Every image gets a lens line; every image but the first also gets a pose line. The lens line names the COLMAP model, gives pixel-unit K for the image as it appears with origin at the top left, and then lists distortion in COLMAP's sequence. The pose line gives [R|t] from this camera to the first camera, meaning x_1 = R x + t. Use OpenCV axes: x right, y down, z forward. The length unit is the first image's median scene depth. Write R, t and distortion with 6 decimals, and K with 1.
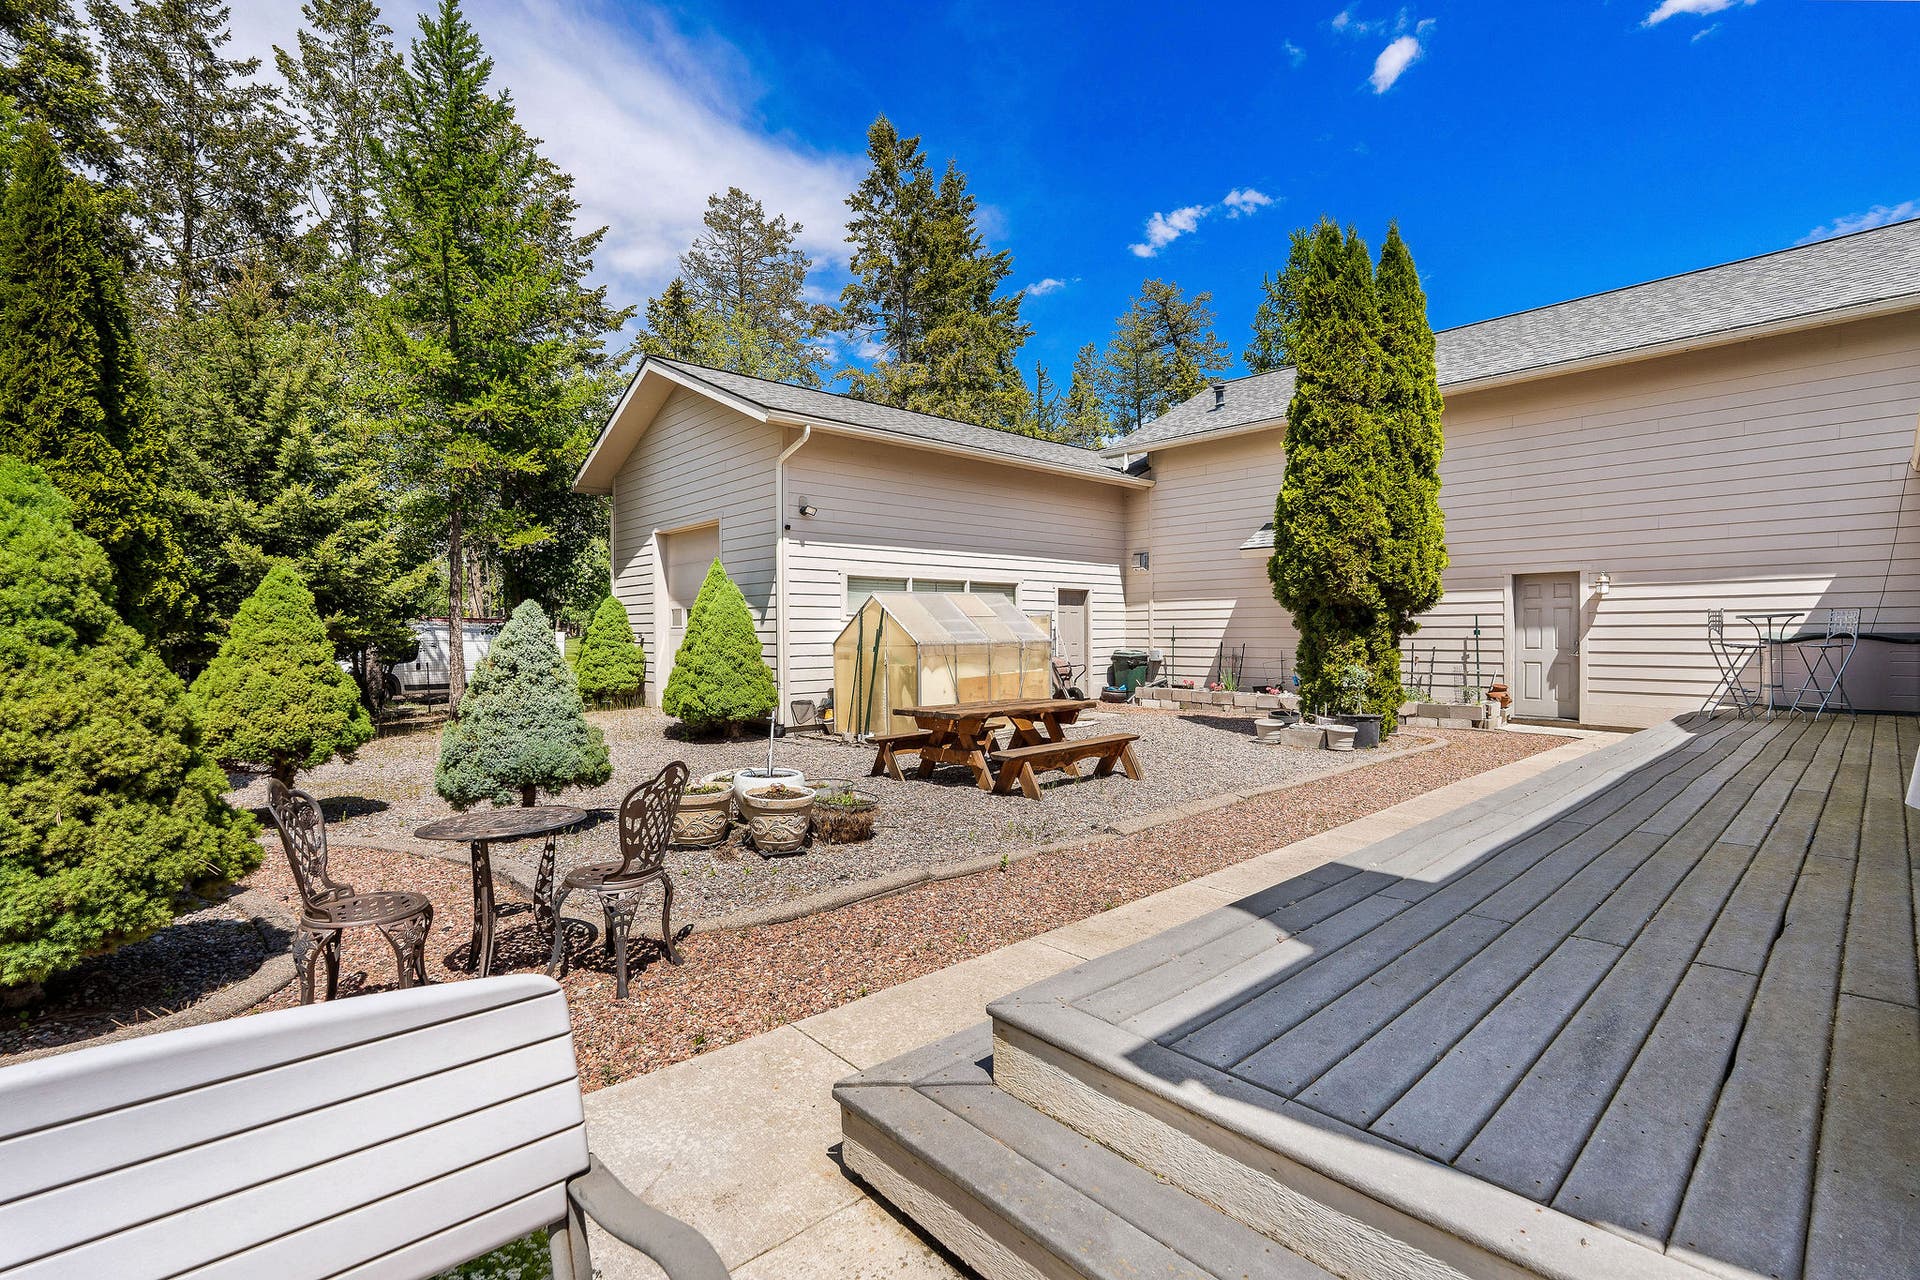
lens RADIAL K [[867.8, 0, 961.8], [0, 867.8, 640.0], [0, 0, 1]] dist [-0.007738, 0.000509]
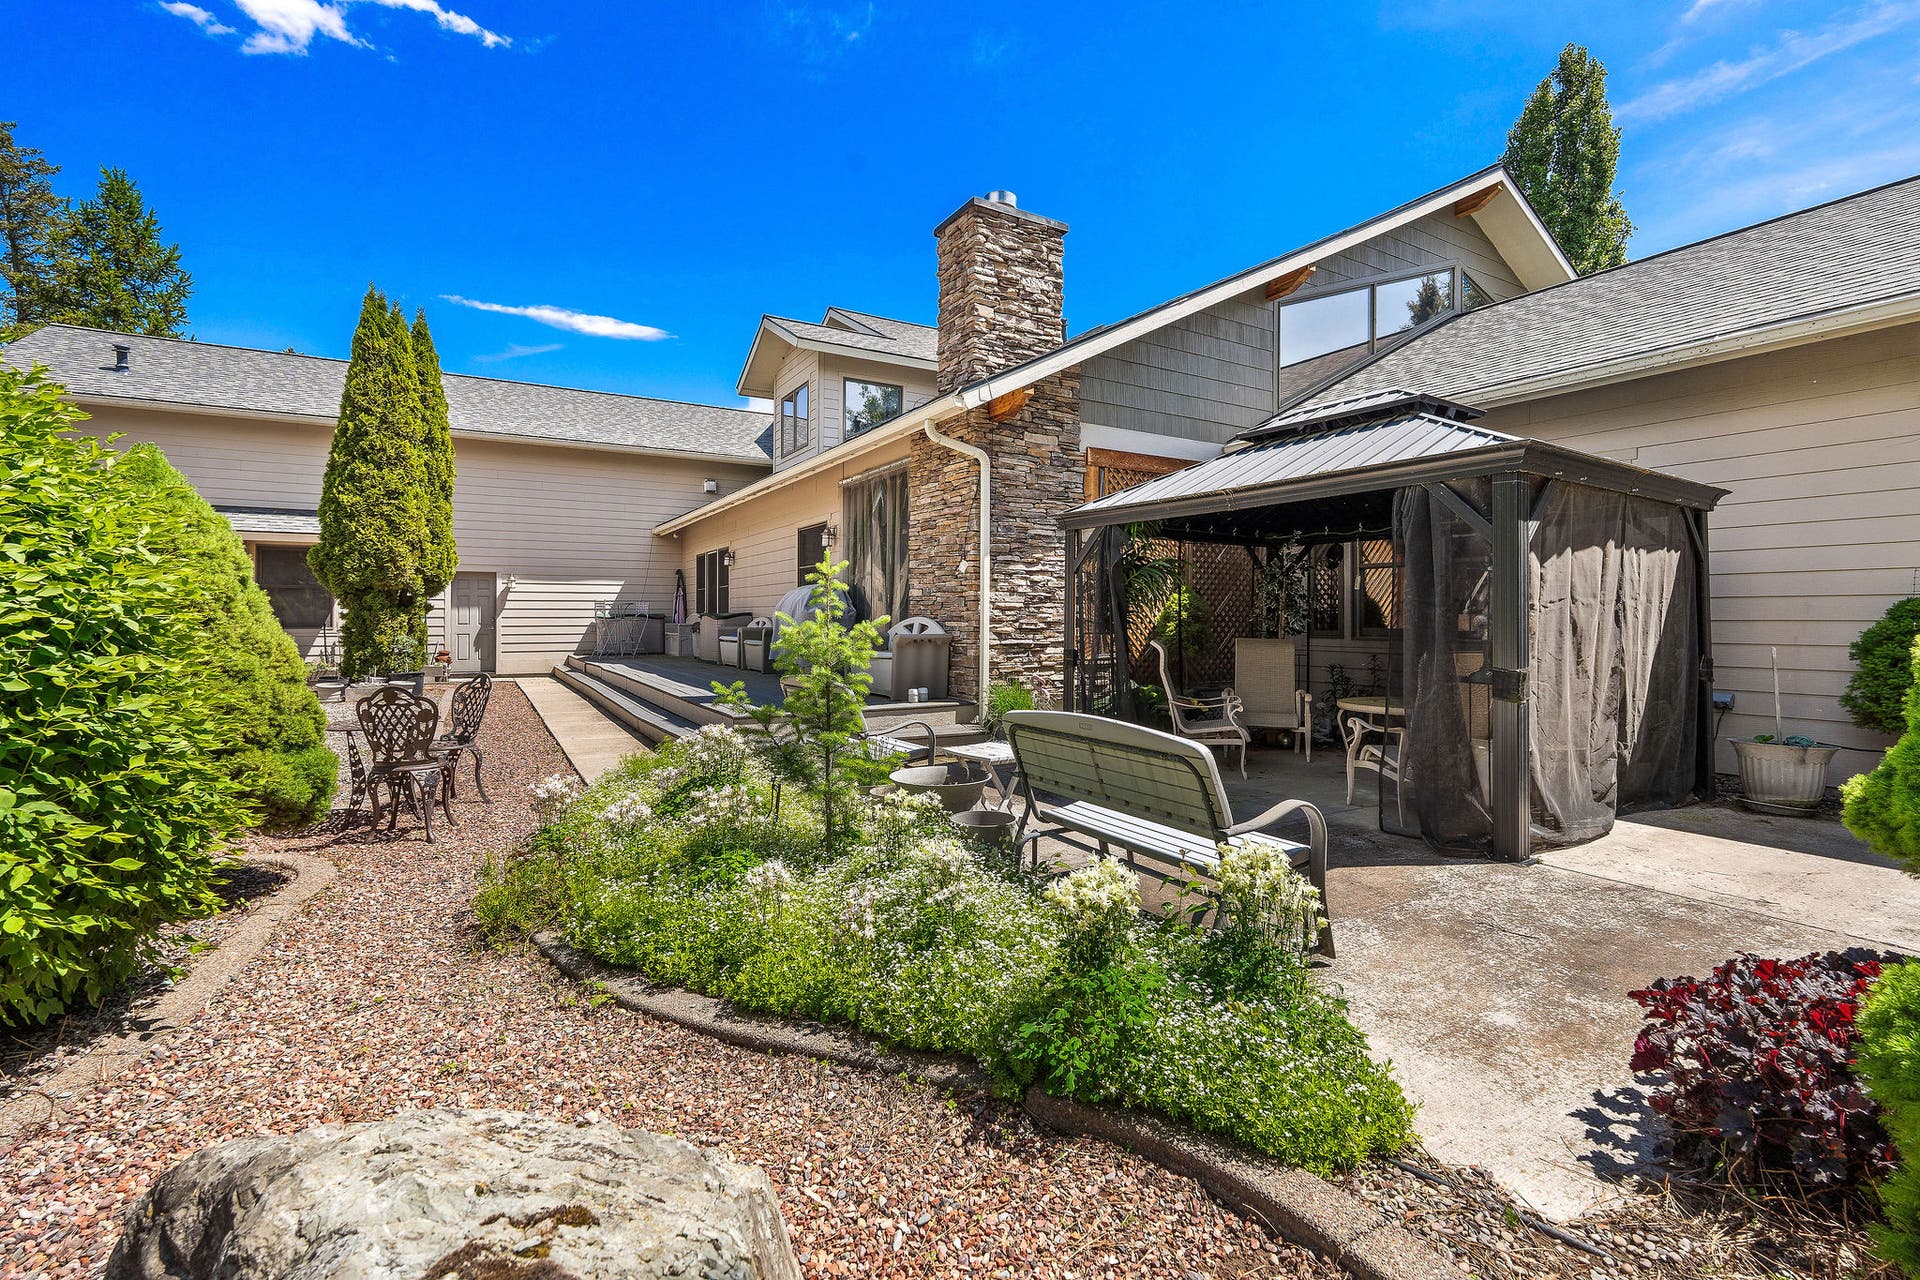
lens RADIAL K [[867.8, 0, 961.7], [0, 867.8, 631.8], [0, 0, 1]] dist [-0.007738, 0.000509]
pose [[0.219111, -0.012261, 0.975623, -0.649389], [0.007064, 0.999915, 0.010980, 0.014753], [-0.975674, 0.004486, 0.219179, -0.126620]]
